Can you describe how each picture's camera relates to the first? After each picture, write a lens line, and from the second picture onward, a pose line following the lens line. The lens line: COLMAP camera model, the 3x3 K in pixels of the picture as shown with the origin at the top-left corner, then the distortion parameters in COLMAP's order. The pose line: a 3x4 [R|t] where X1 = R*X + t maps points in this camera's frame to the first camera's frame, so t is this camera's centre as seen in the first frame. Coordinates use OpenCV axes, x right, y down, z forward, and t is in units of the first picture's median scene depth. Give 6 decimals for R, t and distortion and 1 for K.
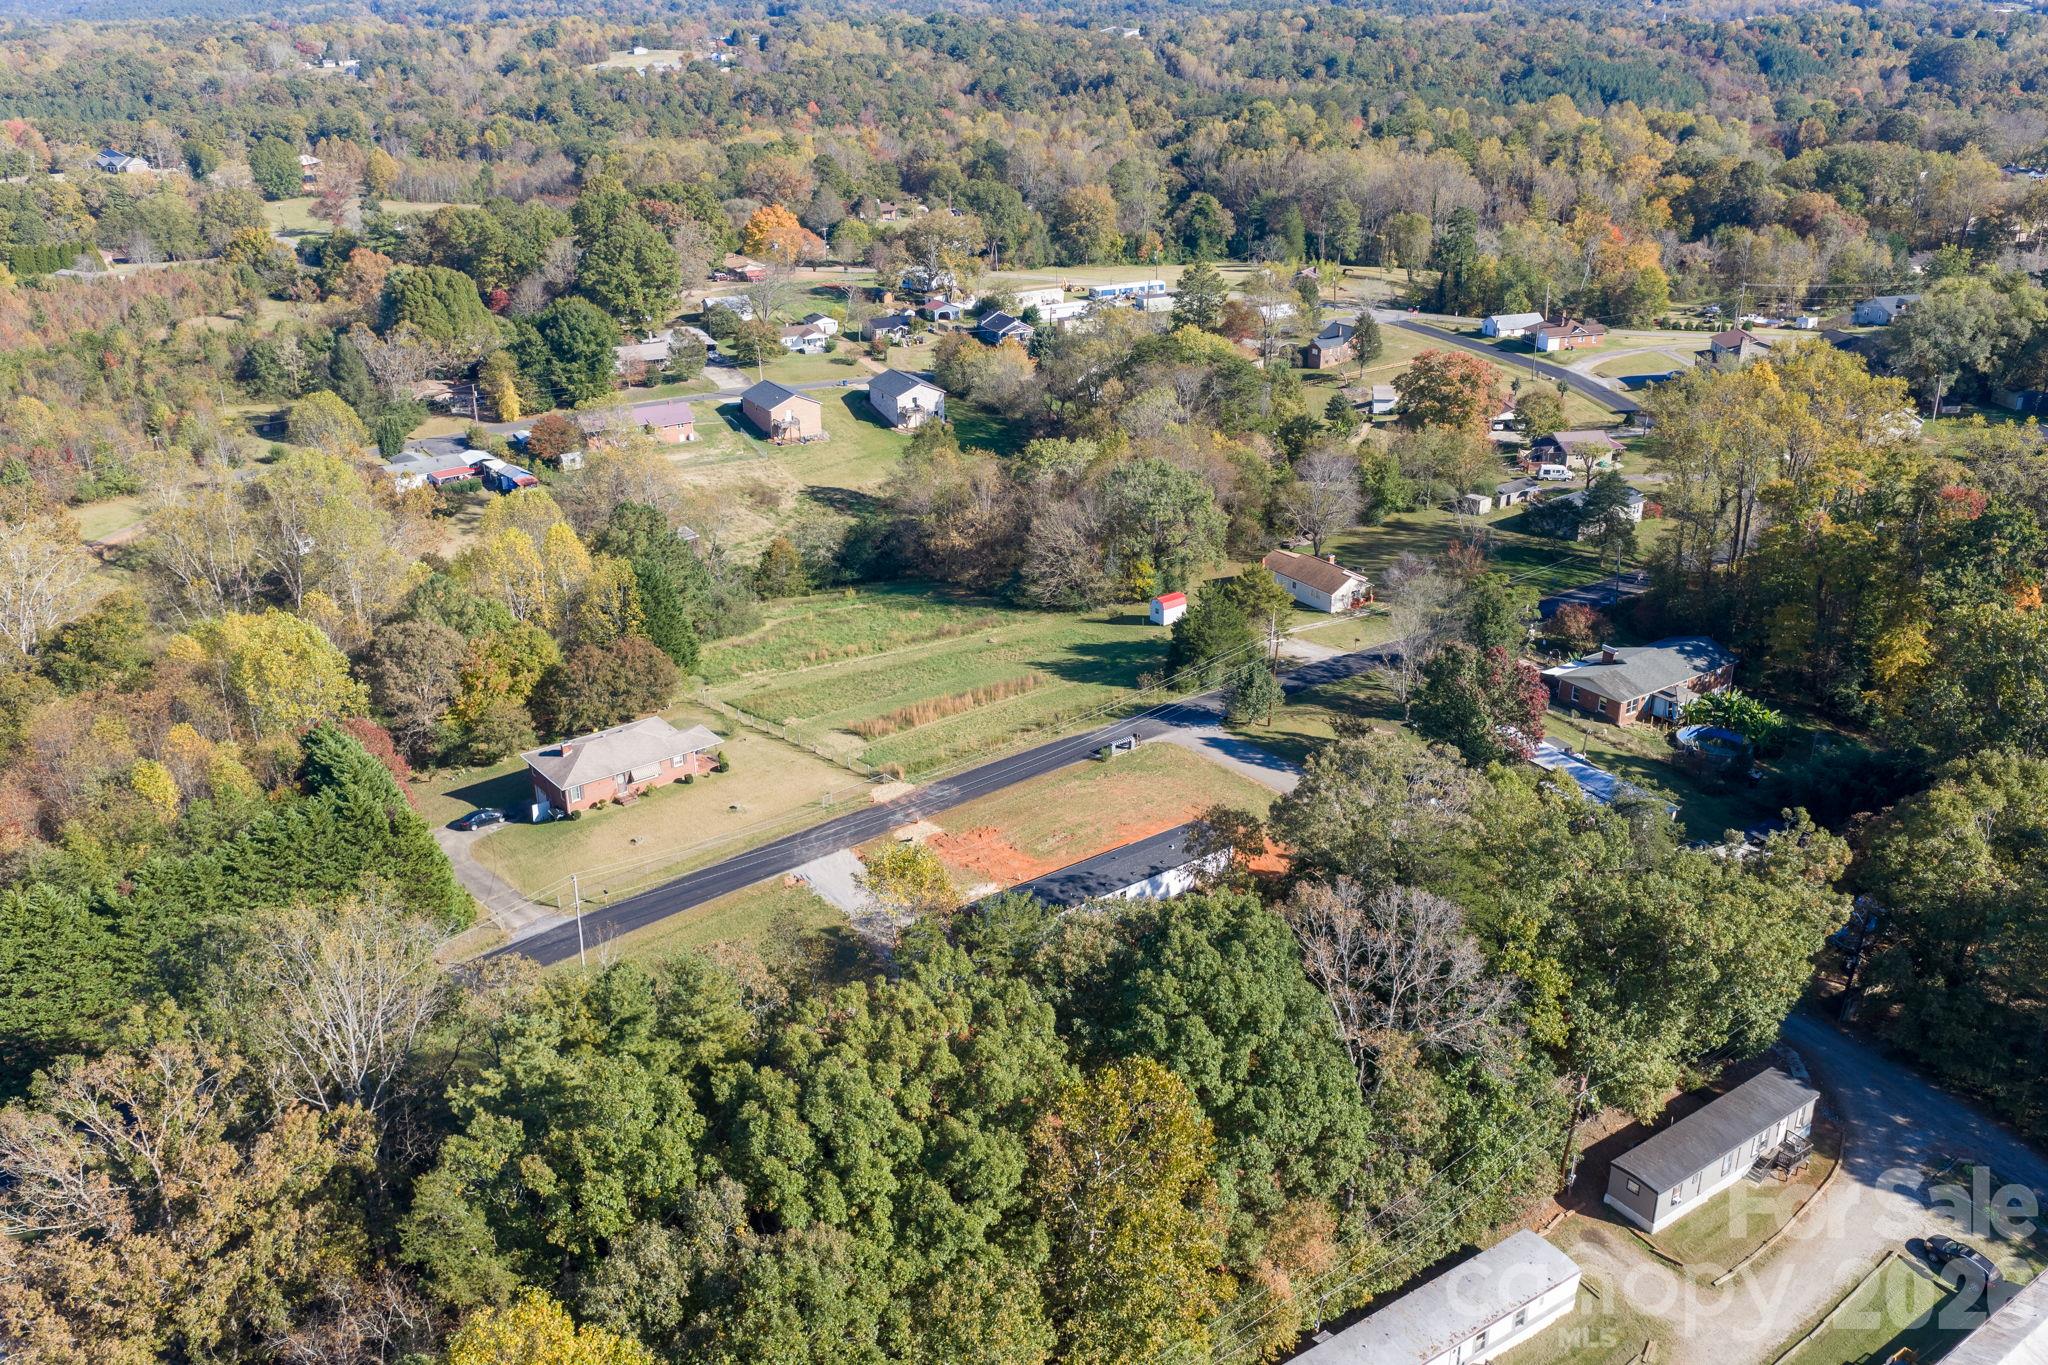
lens RADIAL K [[1696.7, 0, 1014.2], [0, 1696.7, 689.9], [0, 0, 1]] dist [0.018390, -0.032223]
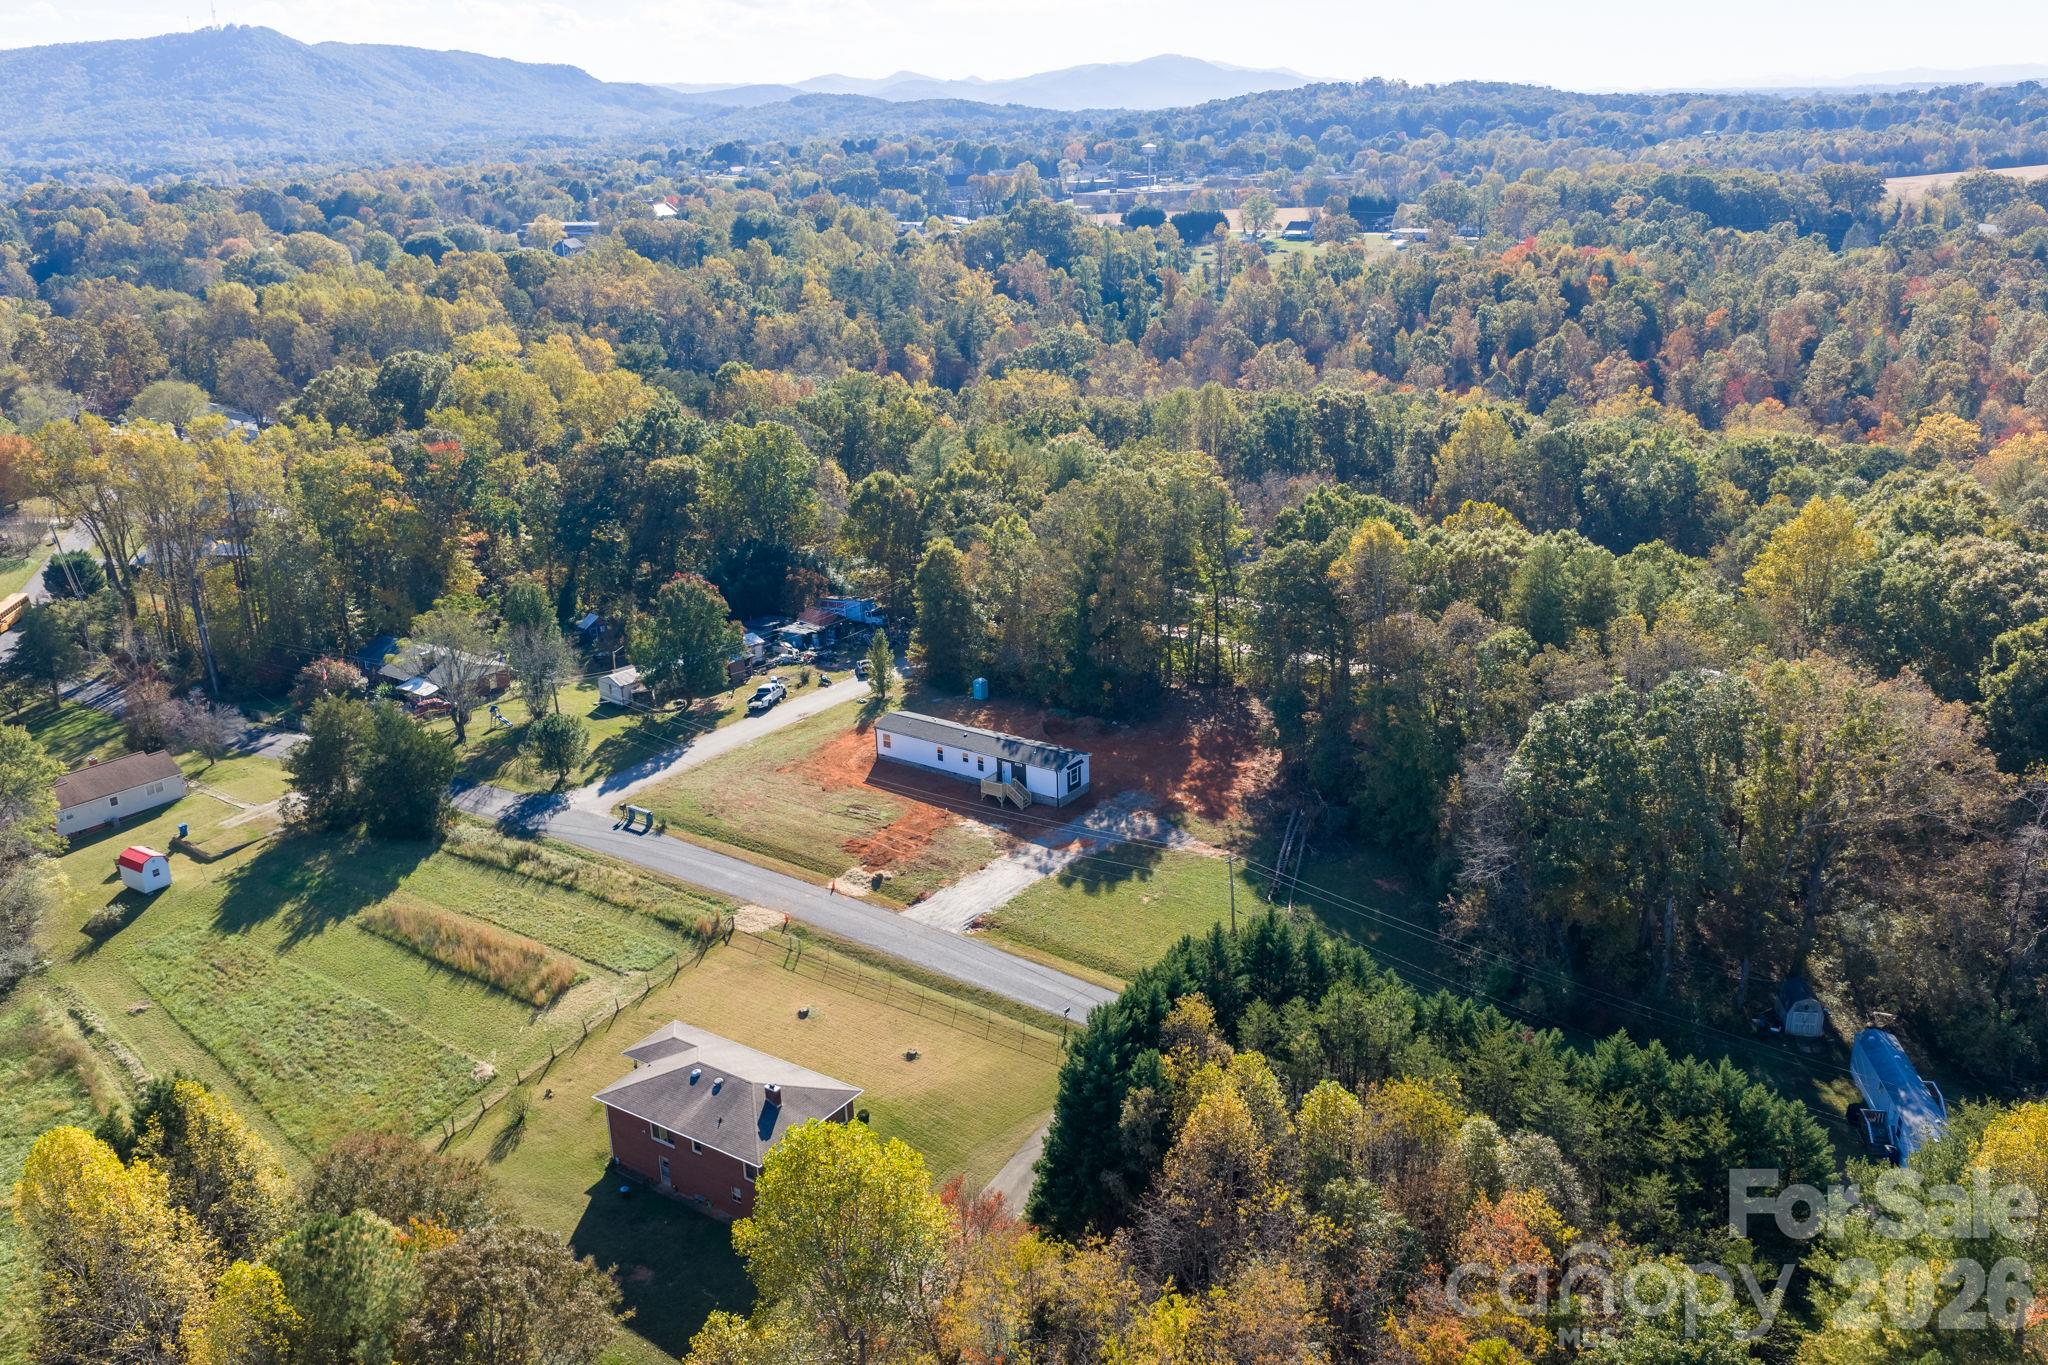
lens RADIAL K [[1696.7, 0, 1033.4], [0, 1696.7, 695.1], [0, 0, 1]] dist [0.018390, -0.032223]
pose [[-0.310118, -0.290097, 0.905357, -0.846881], [0.405994, 0.820692, 0.402036, -0.315550], [-0.859648, 0.492248, -0.136734, 0.942533]]
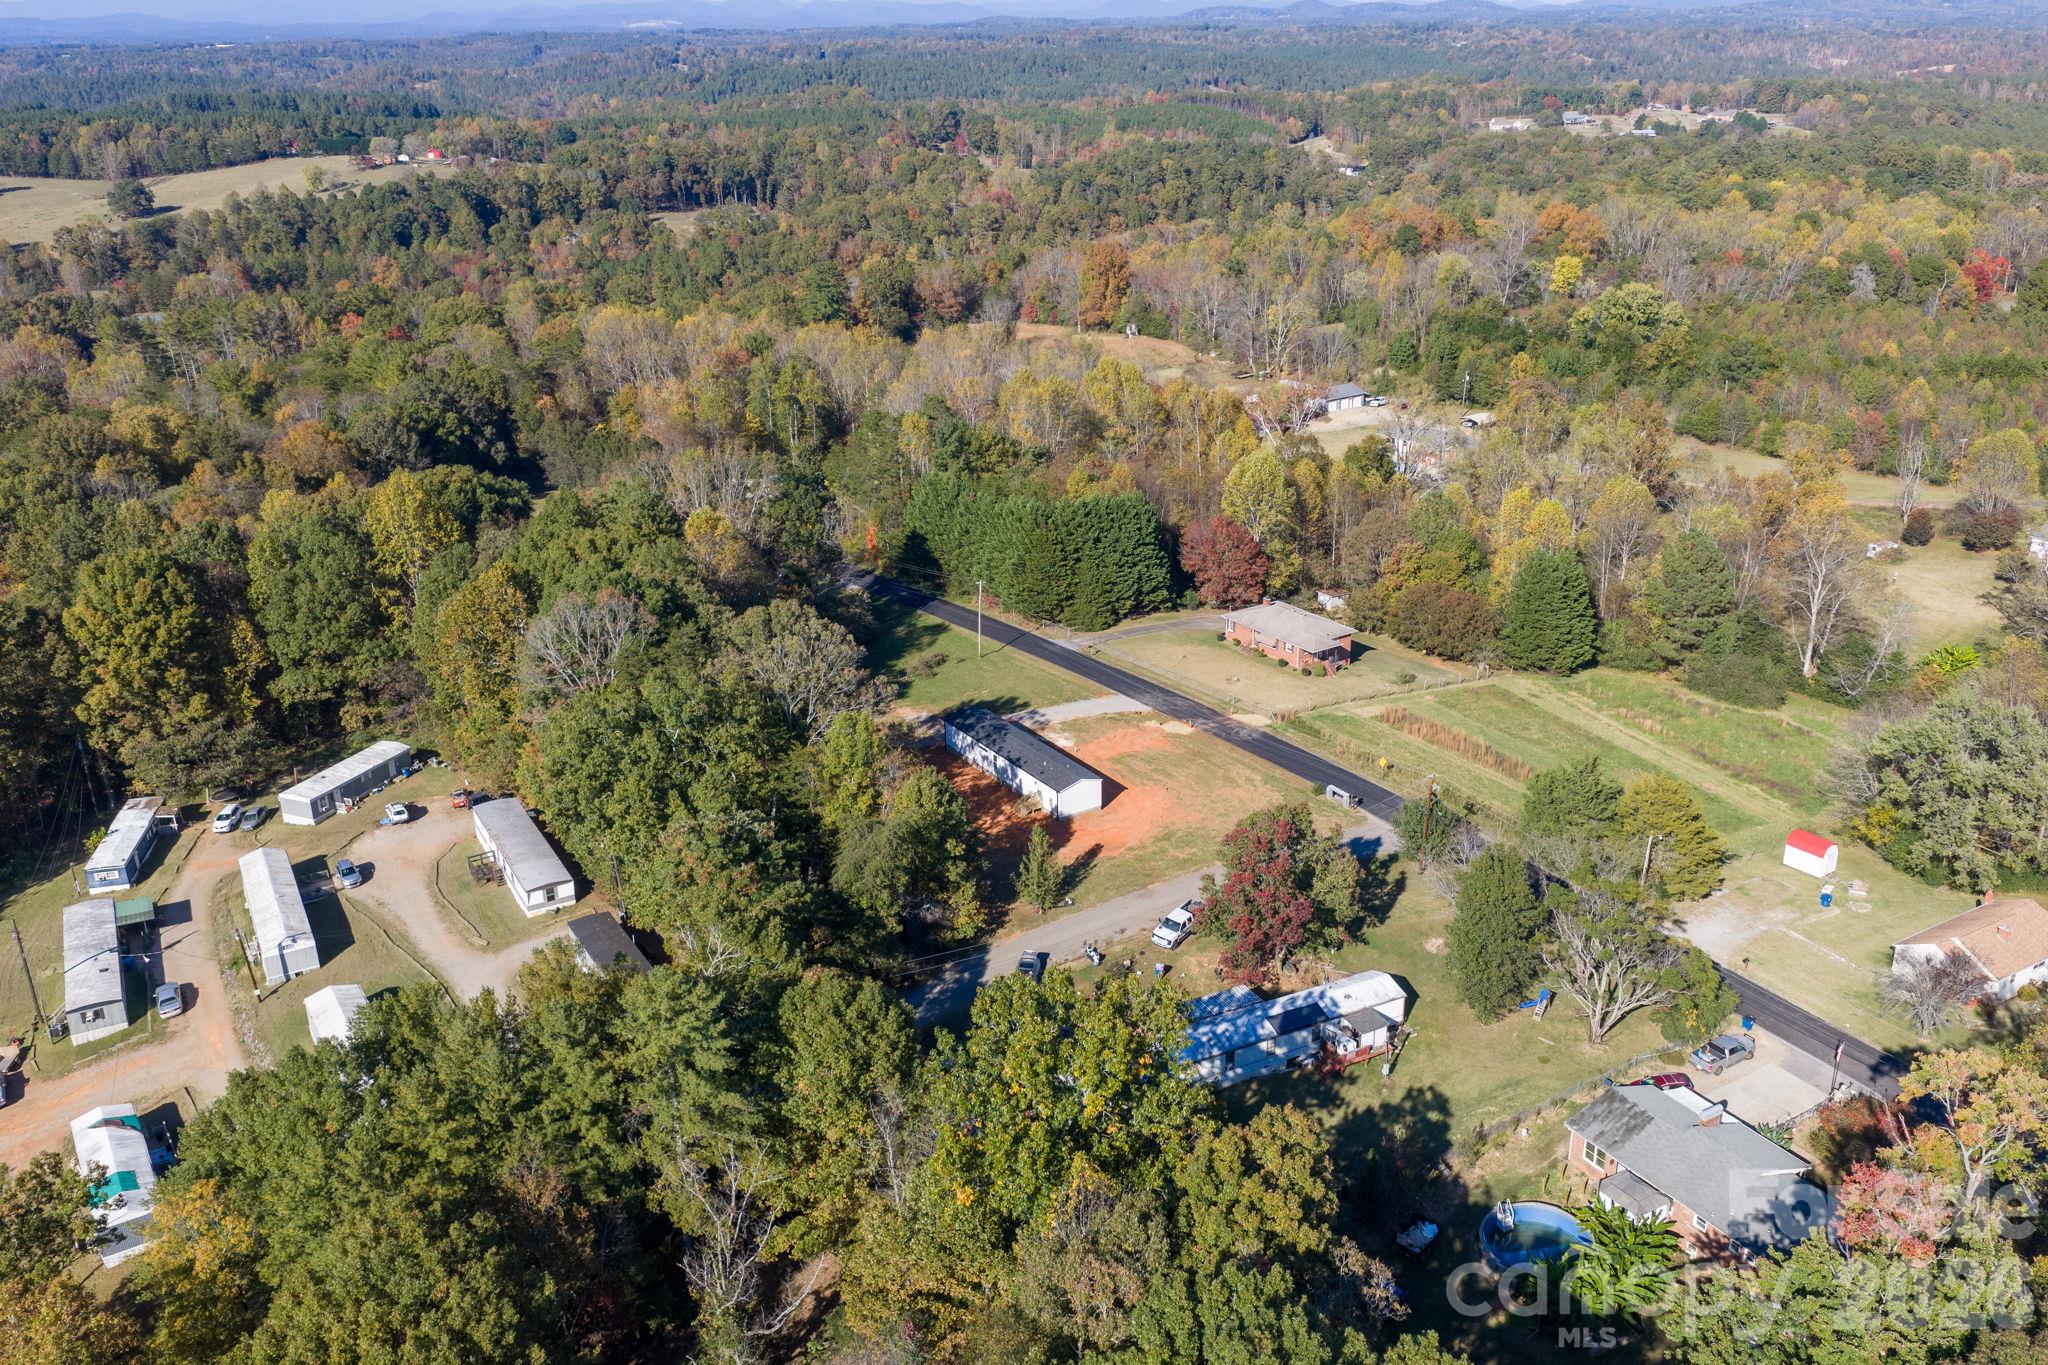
lens RADIAL K [[1696.7, 0, 1032.5], [0, 1696.7, 690.2], [0, 0, 1]] dist [0.018390, -0.032223]
pose [[-0.053415, 0.379690, -0.923571, 1.002267], [-0.381358, 0.847030, 0.370279, -0.330698], [0.922883, 0.371990, 0.099554, 0.737292]]
